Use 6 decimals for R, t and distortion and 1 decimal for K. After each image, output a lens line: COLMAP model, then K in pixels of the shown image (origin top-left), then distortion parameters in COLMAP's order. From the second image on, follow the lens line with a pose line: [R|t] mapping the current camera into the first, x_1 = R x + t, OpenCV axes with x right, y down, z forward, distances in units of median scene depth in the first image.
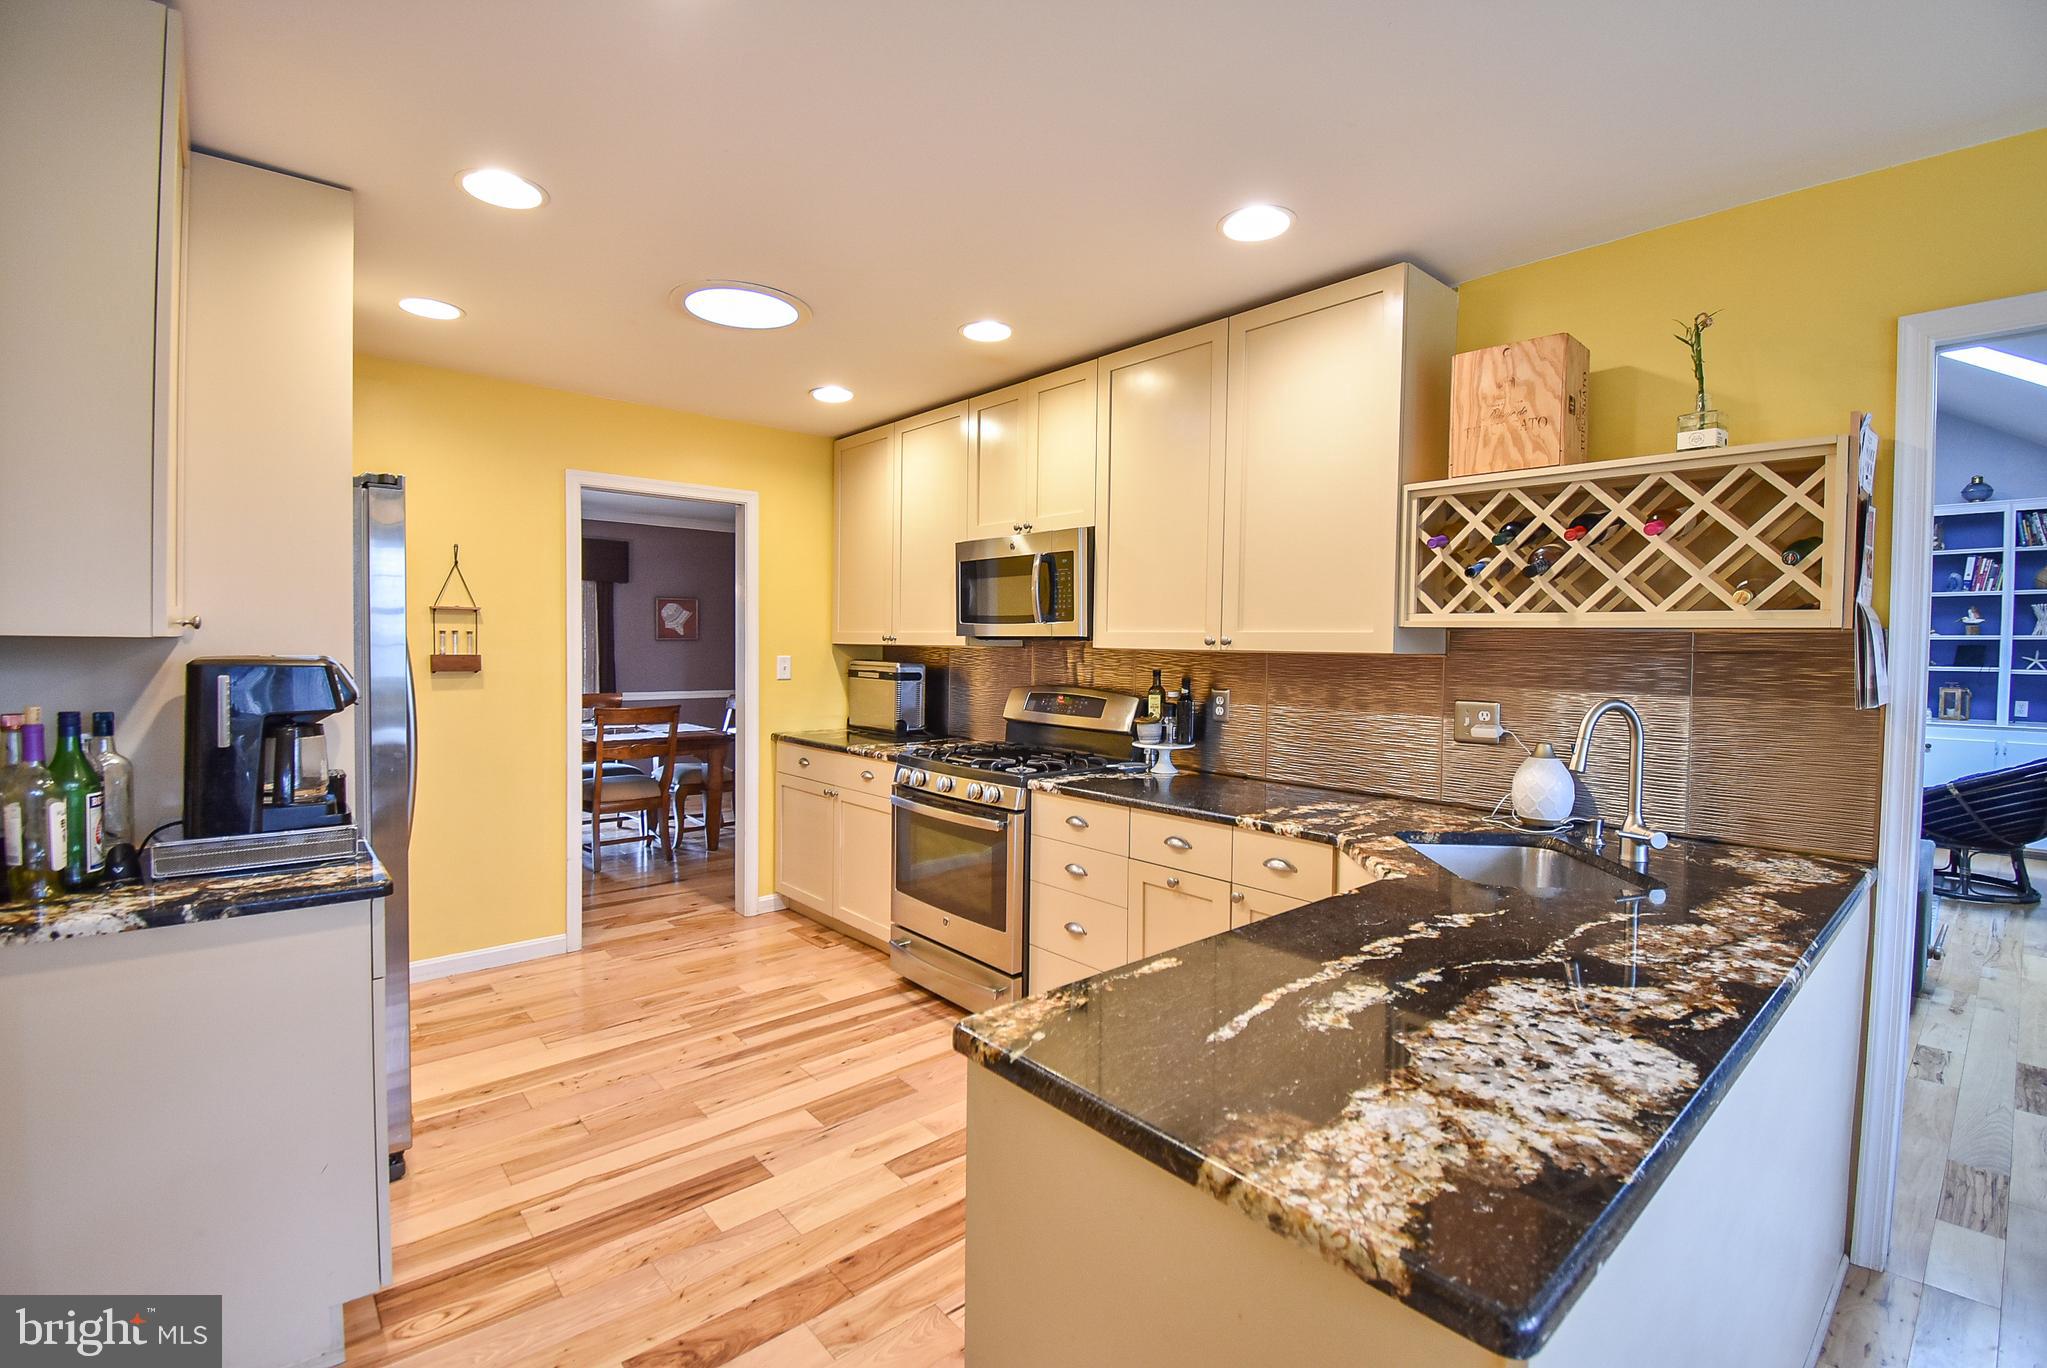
lens RADIAL K [[906.3, 0, 1035.4], [0, 906.3, 664.5], [0, 0, 1]] dist [0.020520, -0.025041]
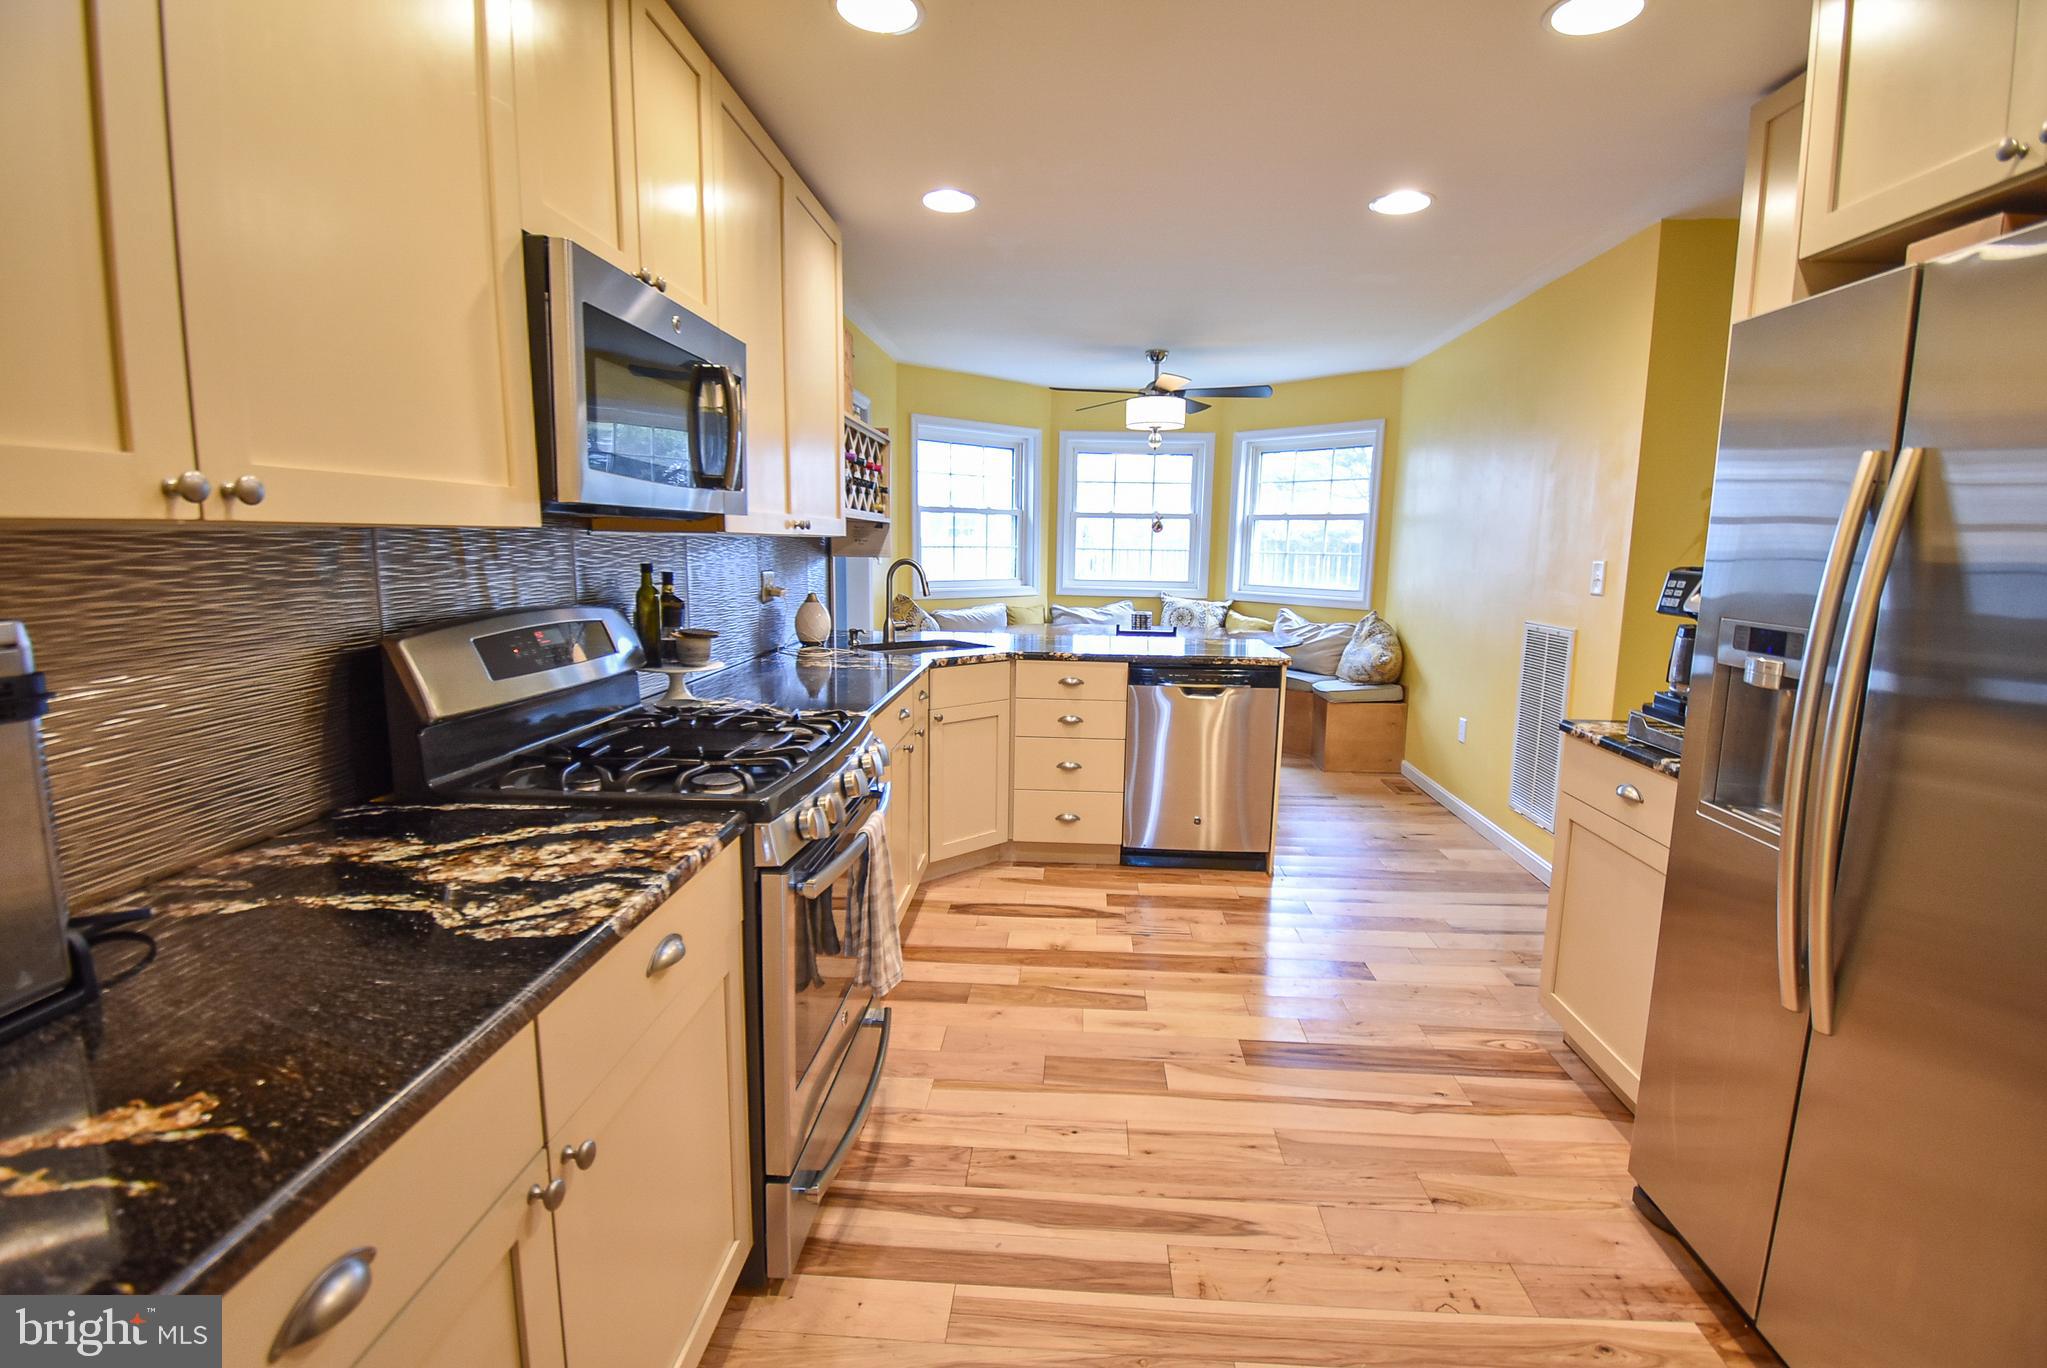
lens RADIAL K [[906.3, 0, 1035.4], [0, 906.3, 664.5], [0, 0, 1]] dist [0.020520, -0.025041]
pose [[-0.713413, -0.123018, 0.689861, -0.711964], [-0.012509, 0.986549, 0.162989, -0.042233], [-0.700632, 0.107649, -0.705355, 1.665470]]
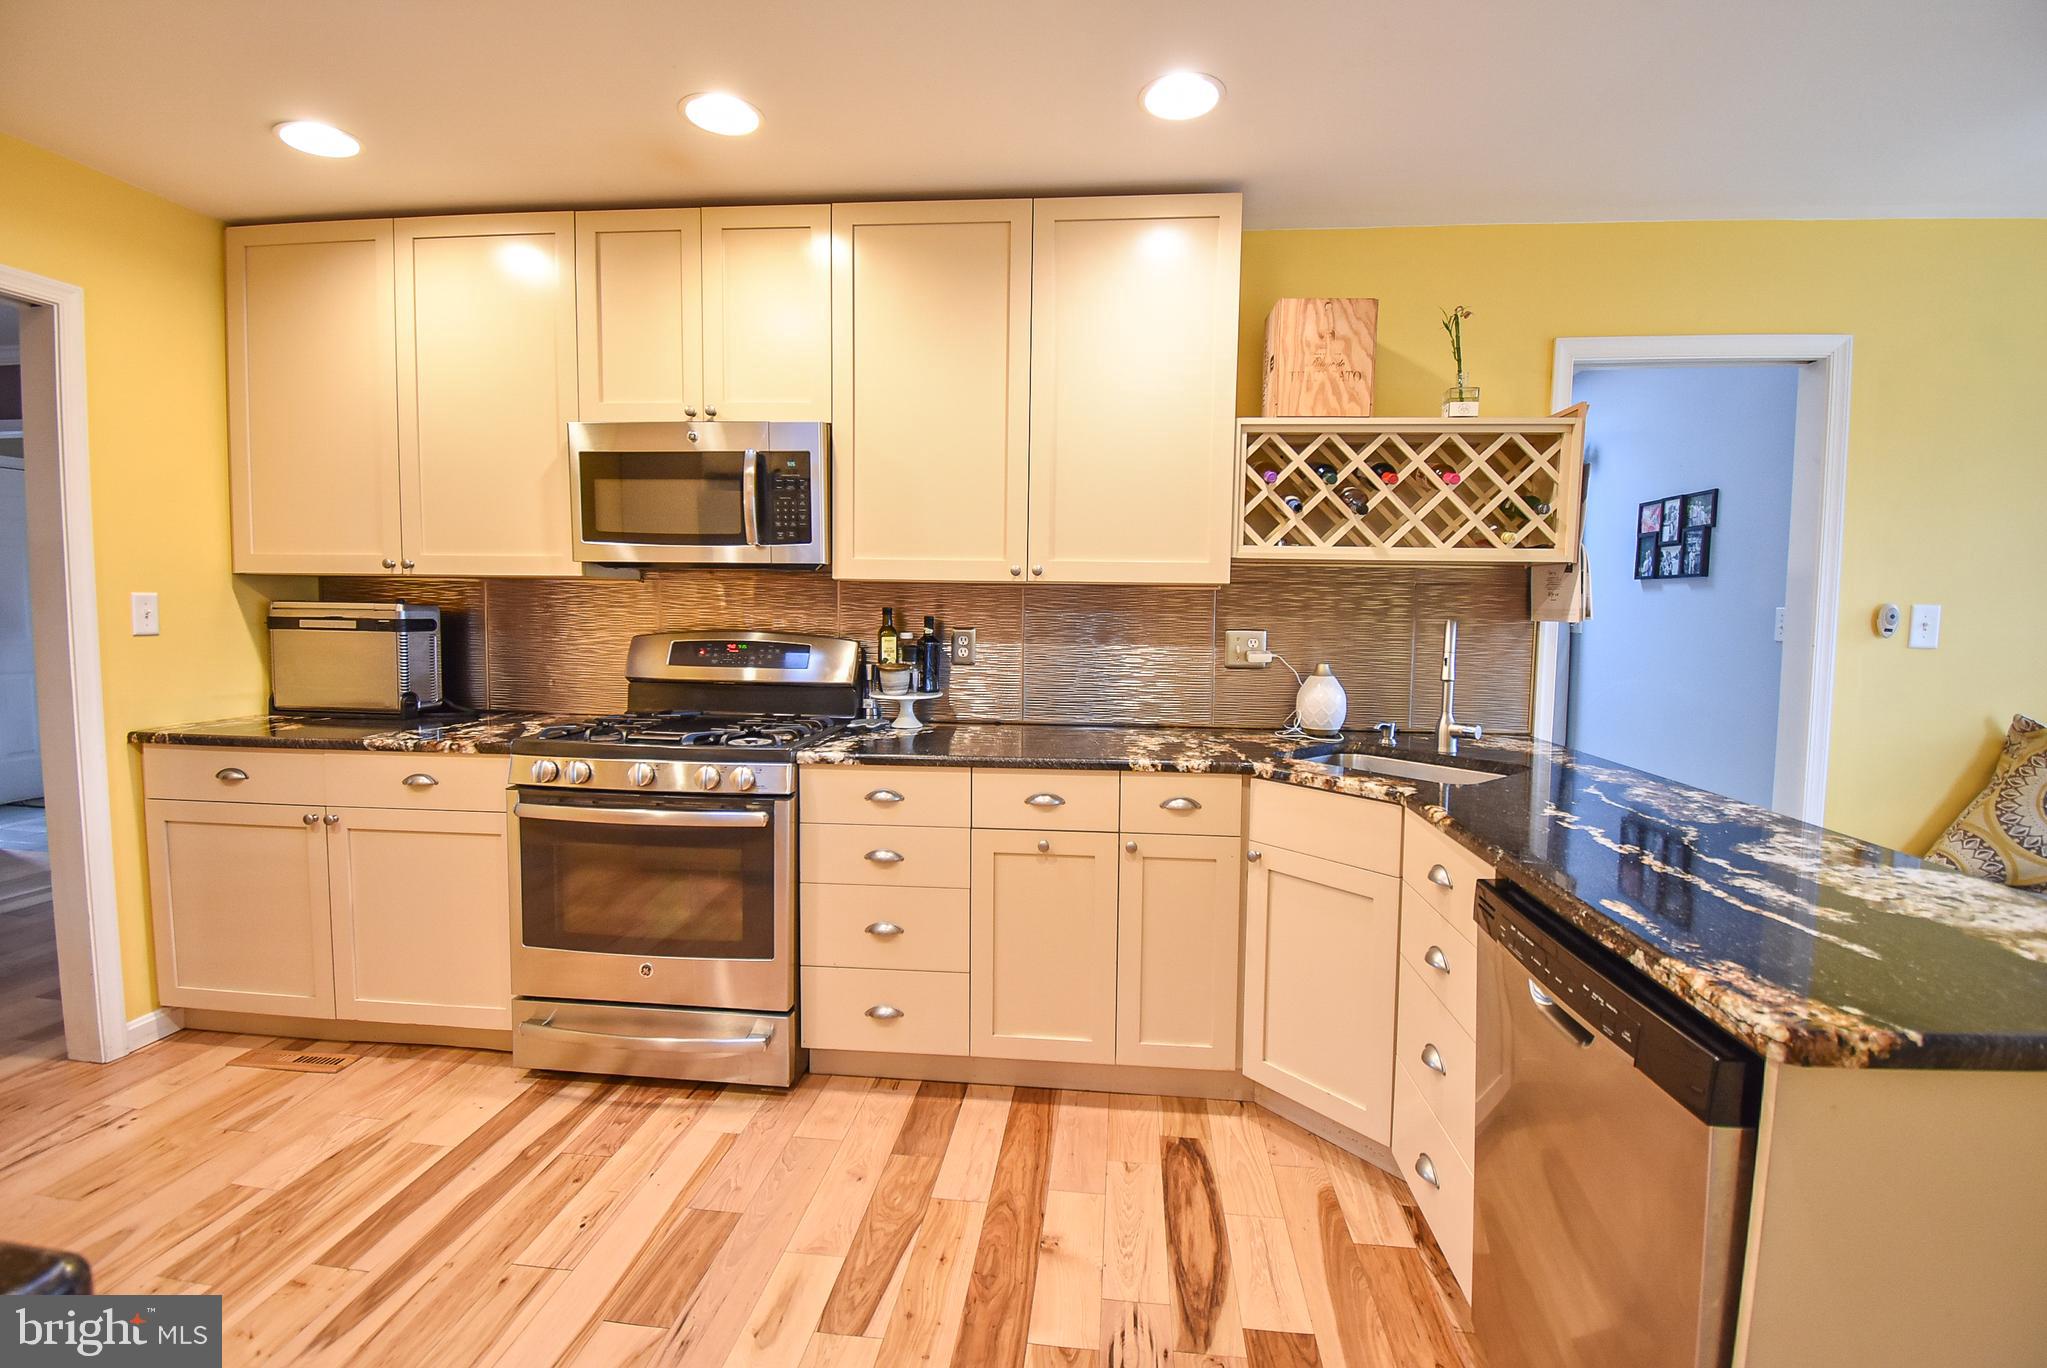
lens RADIAL K [[906.3, 0, 1035.4], [0, 906.3, 664.5], [0, 0, 1]] dist [0.020520, -0.025041]
pose [[0.733383, -0.047475, 0.678156, -0.438917], [0.012676, 0.998340, 0.056181, 0.017711], [-0.679698, -0.032606, 0.732767, 0.374966]]
